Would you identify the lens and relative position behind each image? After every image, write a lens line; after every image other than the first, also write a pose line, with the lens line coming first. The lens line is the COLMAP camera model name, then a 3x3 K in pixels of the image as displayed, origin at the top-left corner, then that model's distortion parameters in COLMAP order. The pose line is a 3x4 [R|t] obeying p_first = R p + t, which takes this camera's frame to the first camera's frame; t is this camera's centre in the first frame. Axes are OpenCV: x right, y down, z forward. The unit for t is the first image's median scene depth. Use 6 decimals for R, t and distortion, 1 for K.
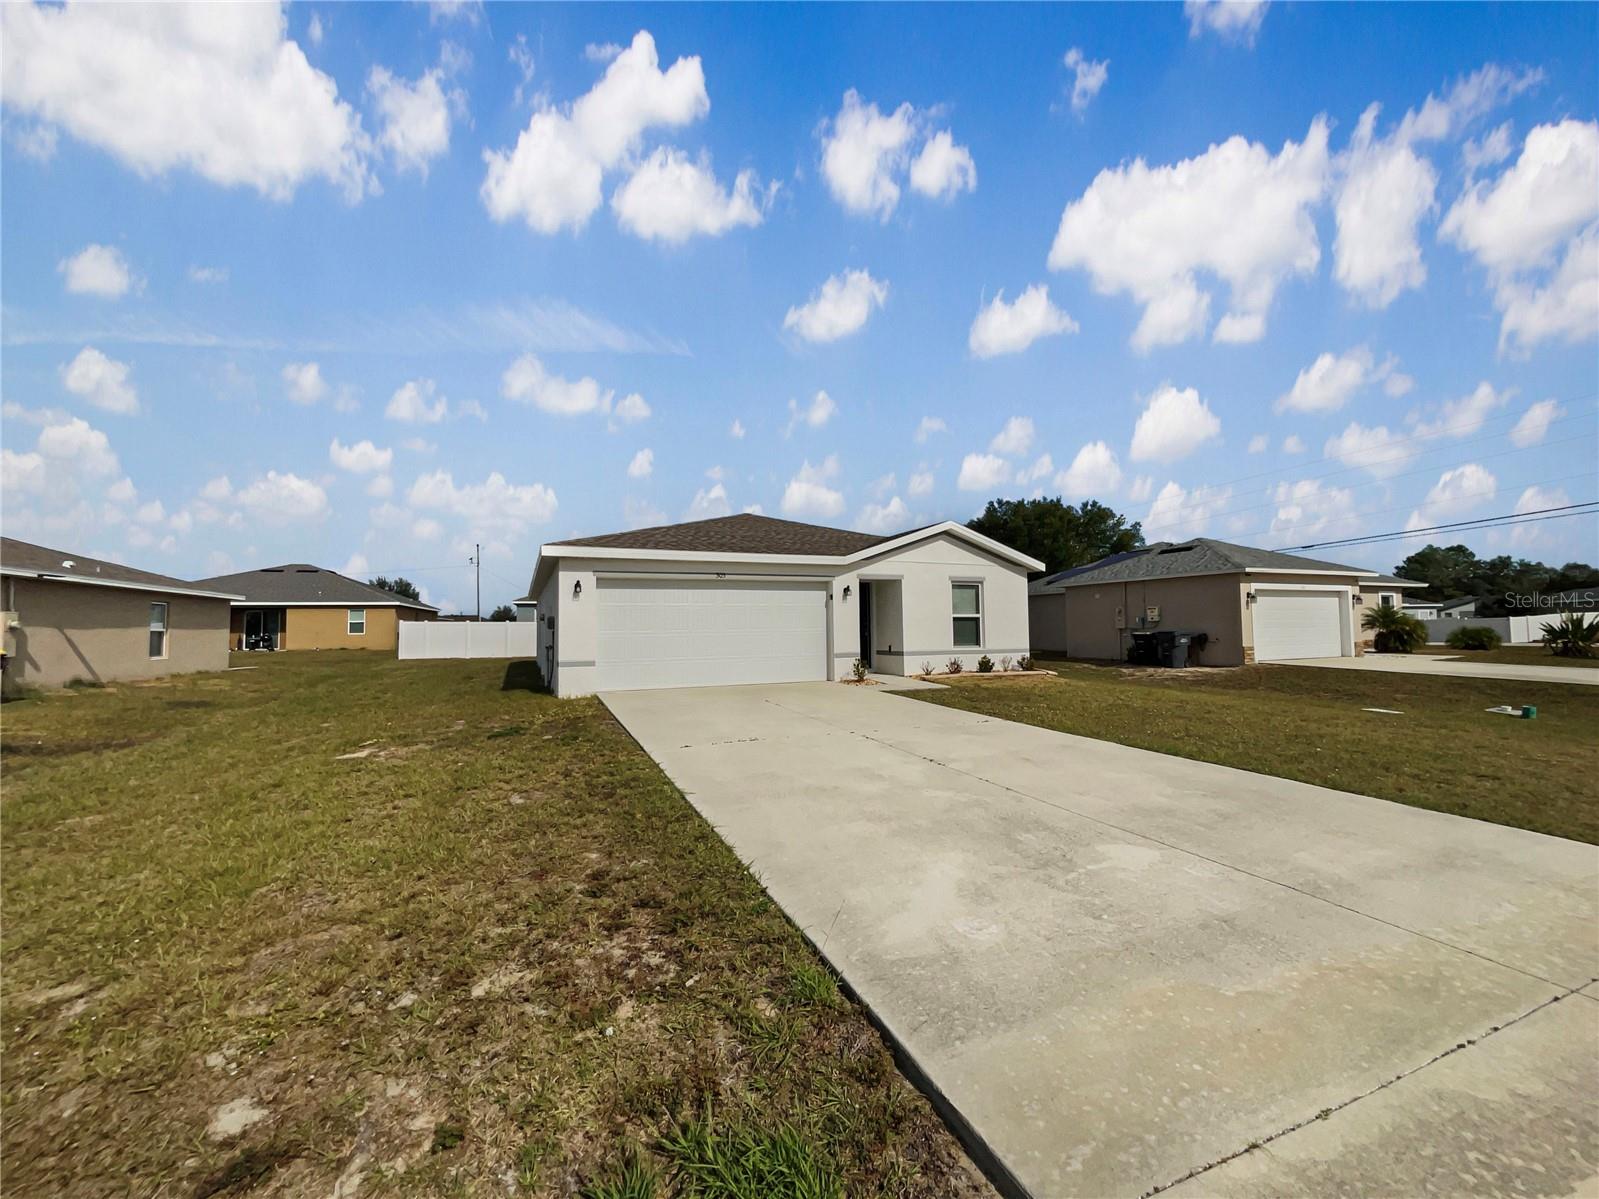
lens RADIAL K [[644.4, 0, 785.9], [0, 644.4, 590.0], [0, 0, 1]] dist [-0.000488, -0.000076]
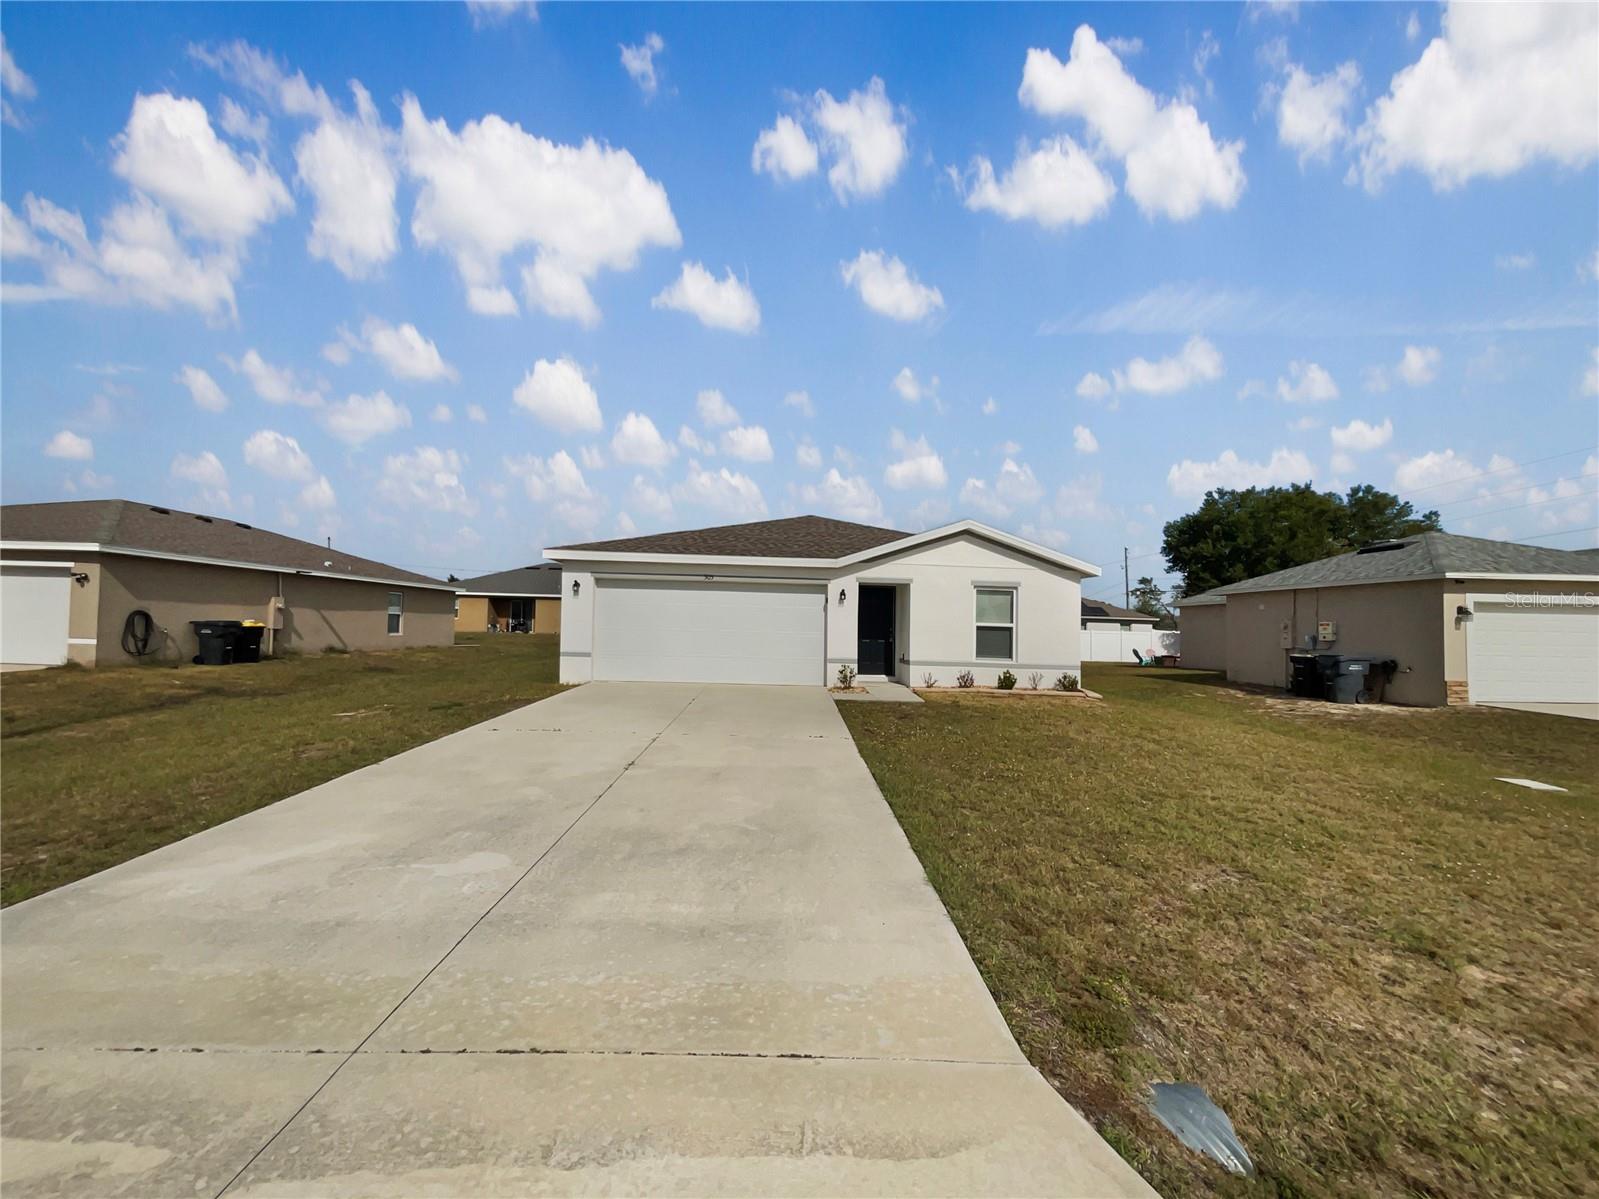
lens RADIAL K [[644.4, 0, 785.9], [0, 644.4, 590.0], [0, 0, 1]] dist [-0.000488, -0.000076]
pose [[0.934208, 0.017808, -0.356284, 0.327963], [-0.017535, 0.999838, 0.003997, -0.006875], [0.356298, 0.002513, 0.934369, 0.056661]]
